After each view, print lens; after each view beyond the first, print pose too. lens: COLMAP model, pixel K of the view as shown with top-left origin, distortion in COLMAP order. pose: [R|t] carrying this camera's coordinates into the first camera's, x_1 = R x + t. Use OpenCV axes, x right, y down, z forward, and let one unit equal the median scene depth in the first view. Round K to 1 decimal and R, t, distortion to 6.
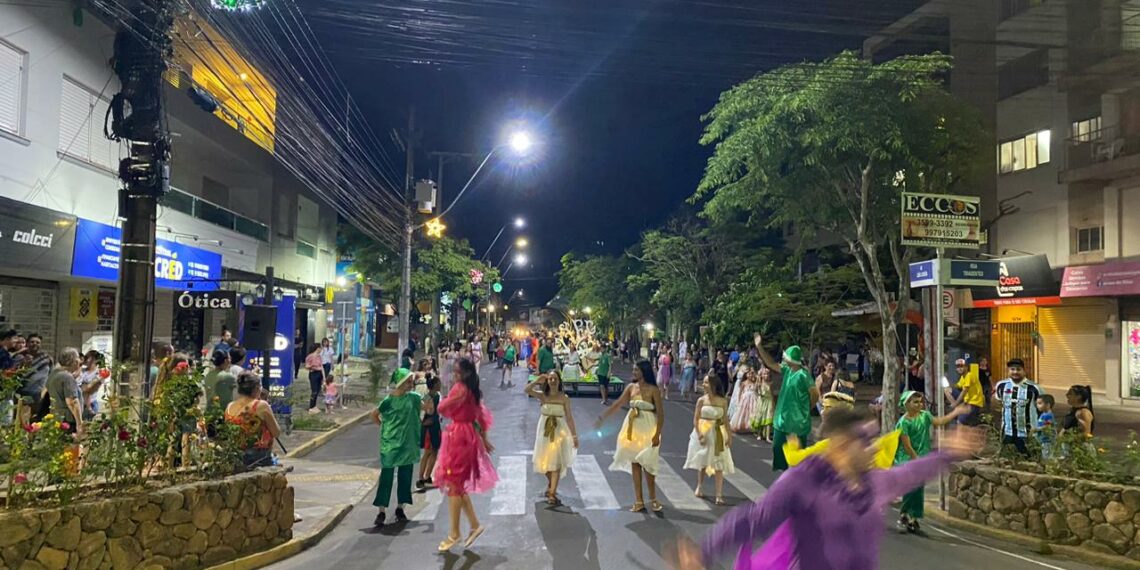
lens RADIAL K [[835.5, 0, 570.0], [0, 835.5, 285.0], [0, 0, 1]] dist [0.055694, -0.057946]
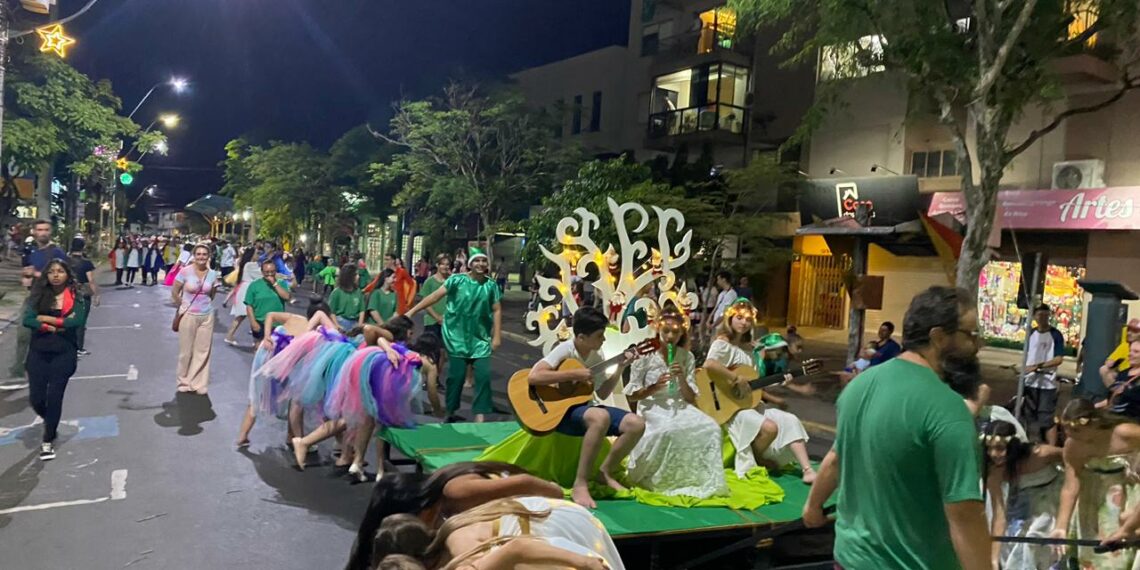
lens RADIAL K [[846.2, 0, 570.0], [0, 846.2, 285.0], [0, 0, 1]] dist [0.010223, -0.045933]
pose [[0.915544, 0.028282, 0.401221, -0.118805], [-0.067843, 0.994091, 0.084735, 0.037347], [-0.396454, -0.104799, 0.912053, 0.593702]]
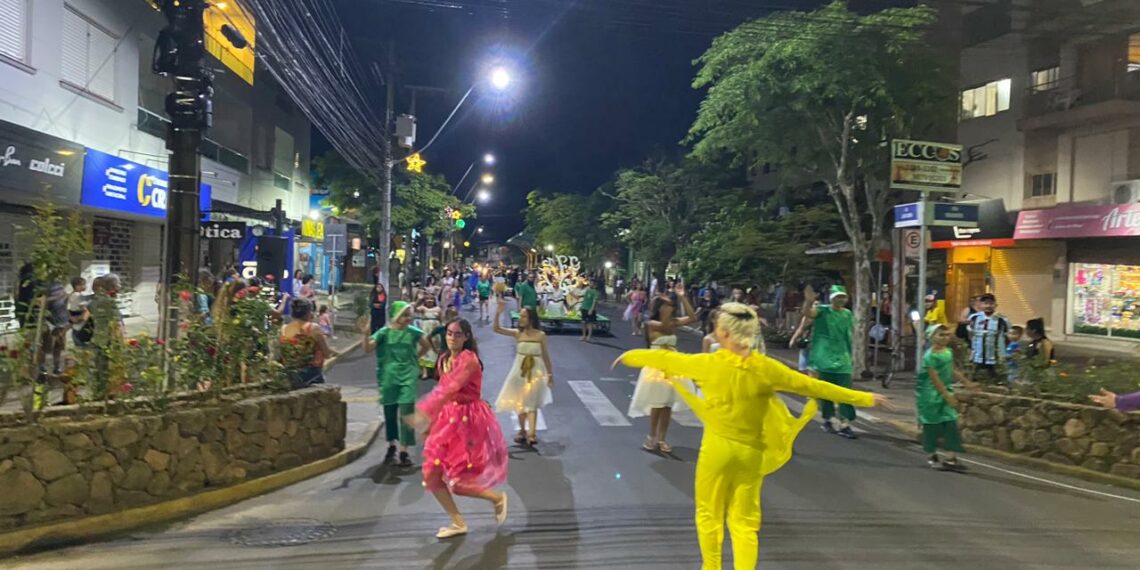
lens RADIAL K [[836.7, 0, 569.2], [0, 836.7, 268.0], [0, 0, 1]] dist [0.054706, -0.053922]
pose [[0.998569, 0.011352, 0.052269, -0.047000], [-0.014170, 0.998448, 0.053853, 0.001693], [-0.051577, -0.054516, 0.997180, -0.042737]]
